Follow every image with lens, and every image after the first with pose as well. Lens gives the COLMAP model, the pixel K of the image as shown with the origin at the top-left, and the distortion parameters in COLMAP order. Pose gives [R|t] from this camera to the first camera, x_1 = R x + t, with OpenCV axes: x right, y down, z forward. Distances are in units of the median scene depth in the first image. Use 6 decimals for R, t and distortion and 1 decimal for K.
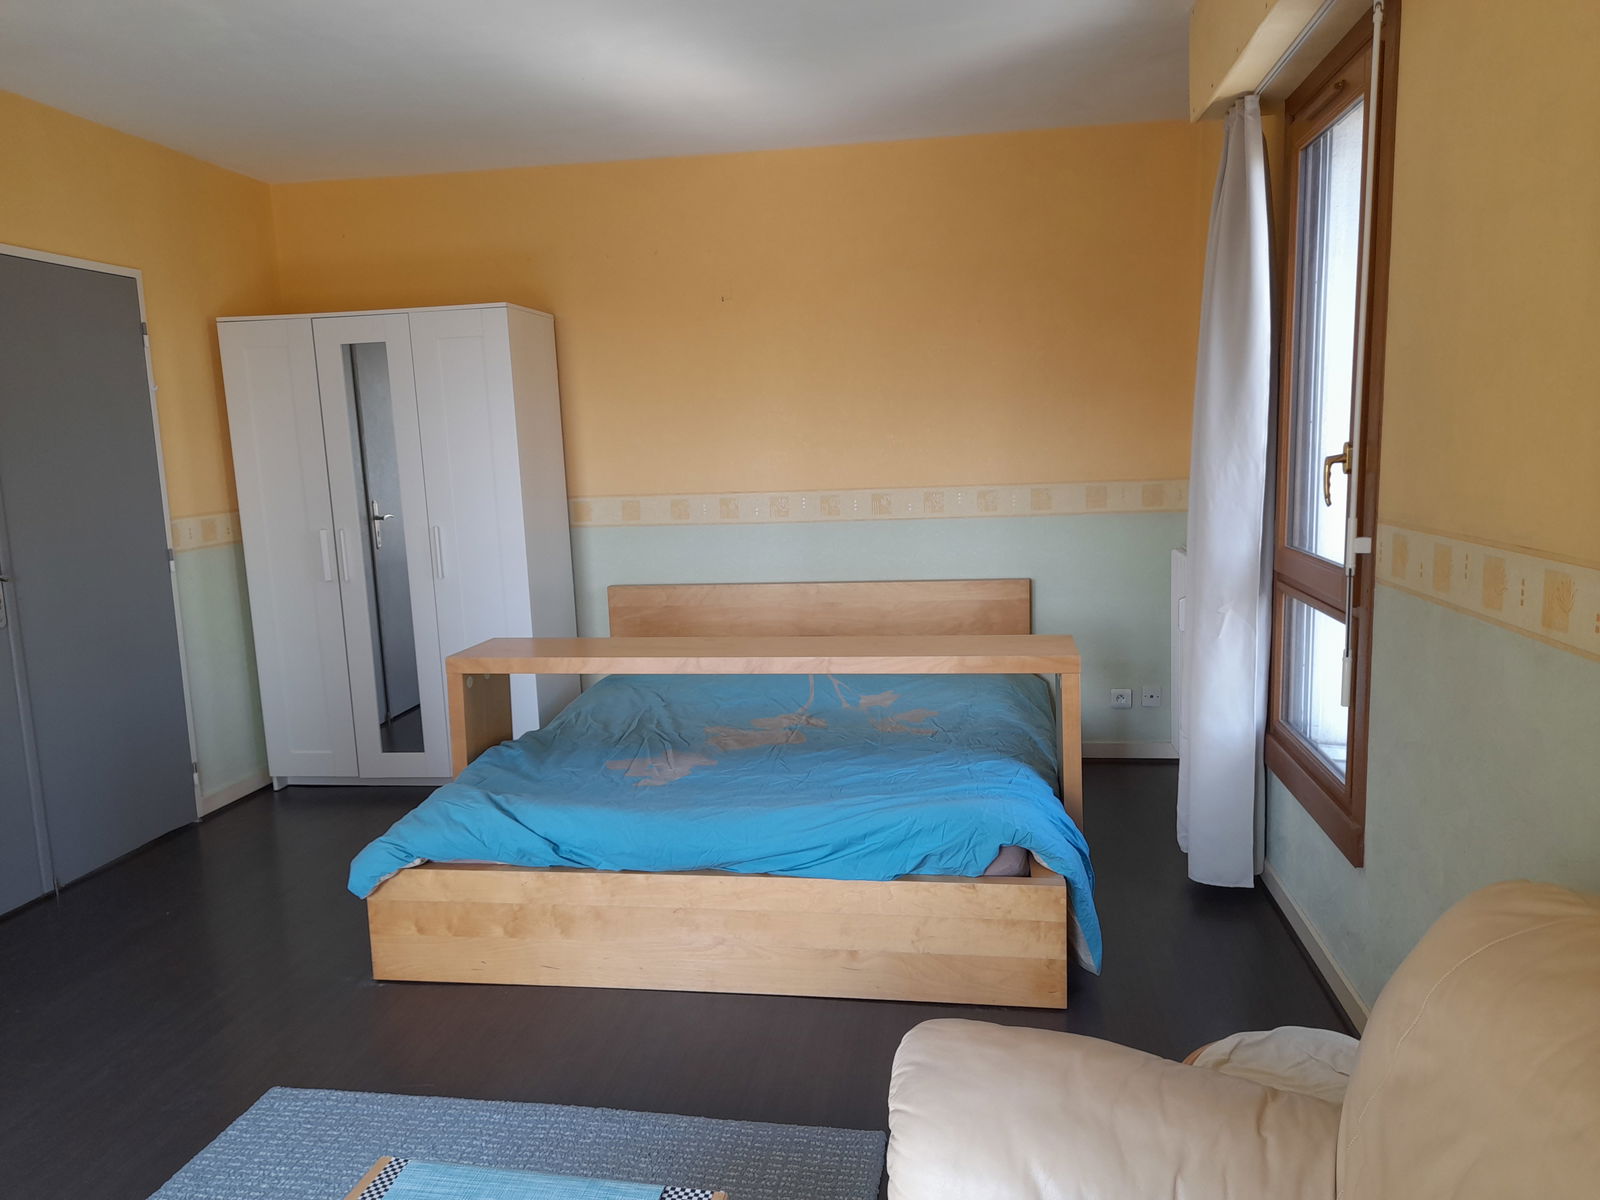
lens RADIAL K [[1165.0, 0, 805.2], [0, 1165.0, 615.7], [0, 0, 1]] dist [0.056076, -0.054360]
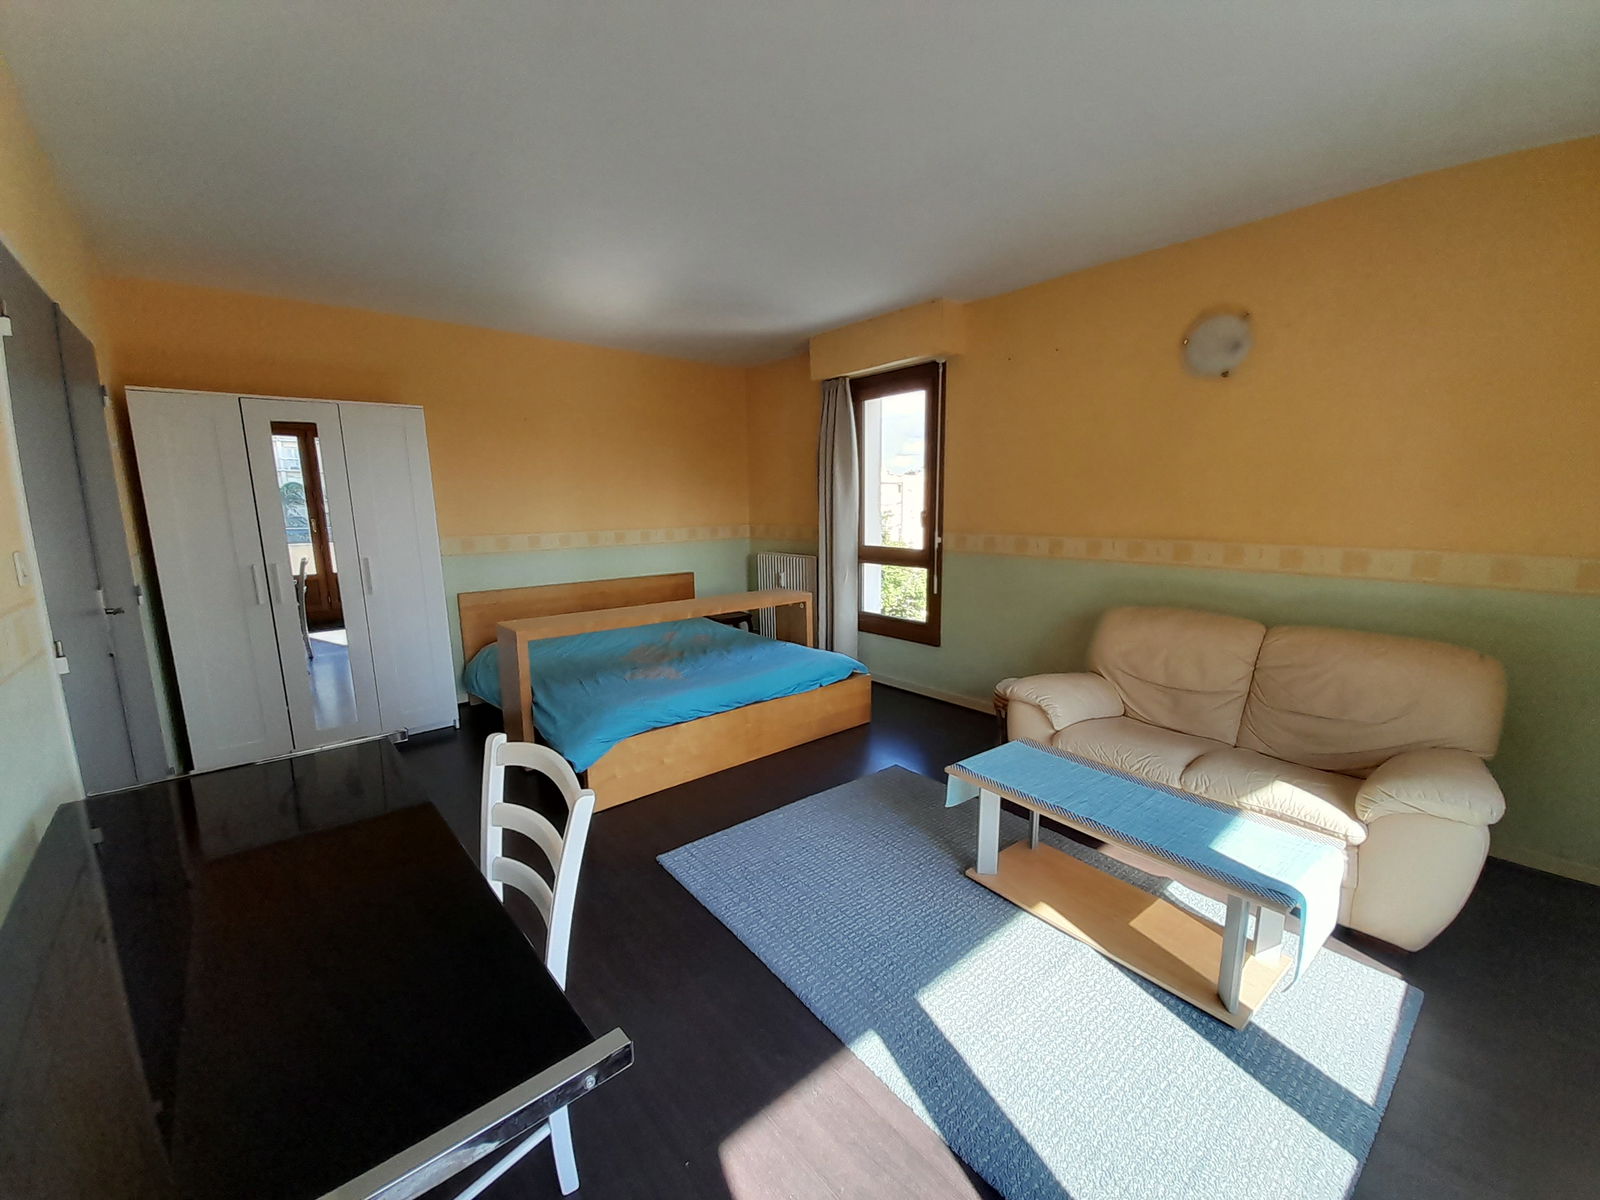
lens RADIAL K [[632.4, 0, 817.9], [0, 632.4, 608.7], [0, 0, 1]] dist [0.007859, -0.007804]
pose [[0.644356, -0.101515, 0.757958, -0.793039], [0.103058, 0.993636, 0.045468, 0.008035], [-0.757749, 0.048816, 0.650717, 0.141554]]
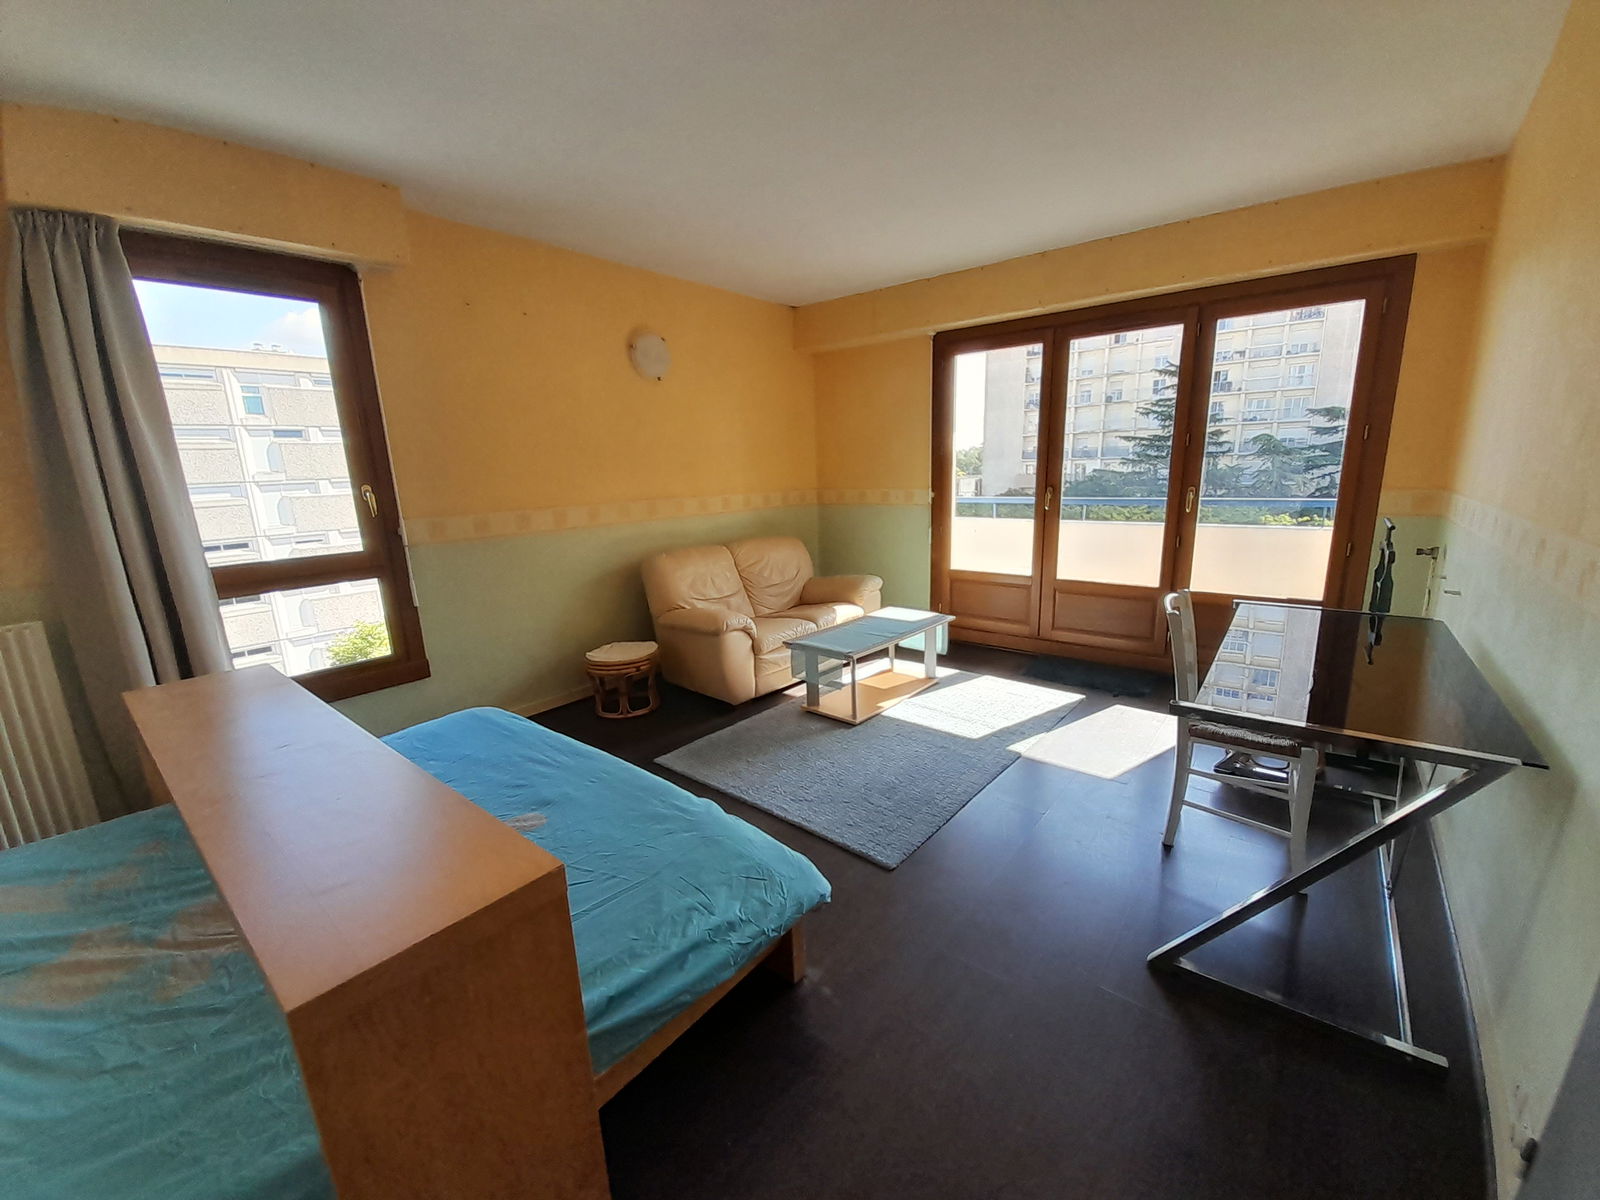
lens RADIAL K [[632.4, 0, 810.5], [0, 632.4, 608.5], [0, 0, 1]] dist [0.007859, -0.007804]
pose [[-0.865169, -0.053115, 0.498660, -0.616013], [0.133065, 0.934416, 0.330395, -0.171501], [-0.483504, 0.352201, -0.801360, 1.298837]]
